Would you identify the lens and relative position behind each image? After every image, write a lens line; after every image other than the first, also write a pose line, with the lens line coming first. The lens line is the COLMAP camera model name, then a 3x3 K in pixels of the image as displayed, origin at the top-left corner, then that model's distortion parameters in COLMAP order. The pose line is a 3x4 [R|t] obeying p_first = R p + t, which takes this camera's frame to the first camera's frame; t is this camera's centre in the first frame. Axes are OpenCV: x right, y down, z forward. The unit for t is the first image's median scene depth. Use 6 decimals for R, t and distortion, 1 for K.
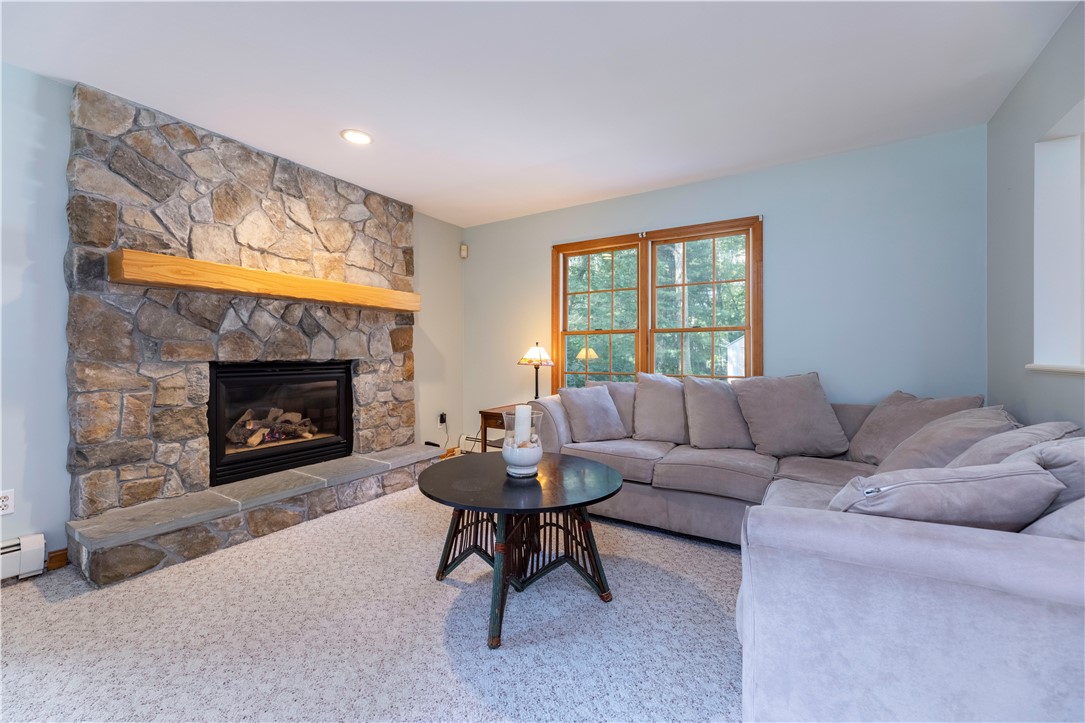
lens RADIAL K [[437.9, 0, 541.7], [0, 437.9, 354.7], [0, 0, 1]] dist [0.000453, 0.000085]
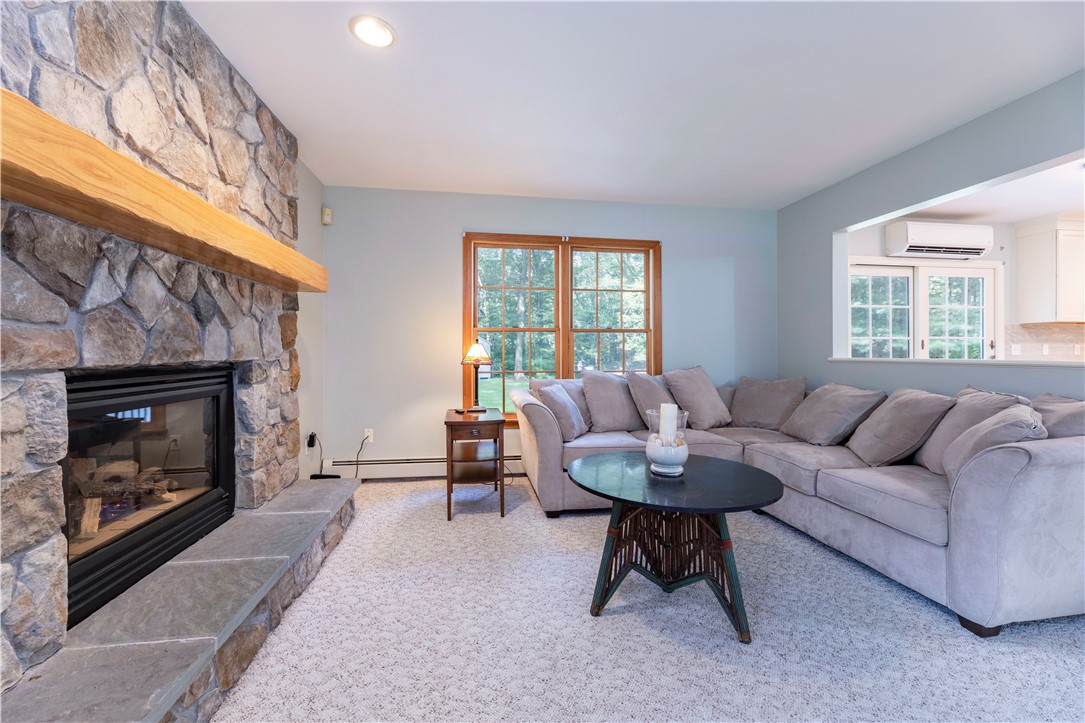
lens RADIAL K [[439.2, 0, 544.1], [0, 439.2, 350.5], [0, 0, 1]] dist [0.002282, -0.000175]
pose [[0.758084, 0.001292, 0.652156, -0.617745], [0.001373, 0.999993, -0.003578, -0.001465], [-0.652156, 0.003608, 0.758076, 0.290863]]
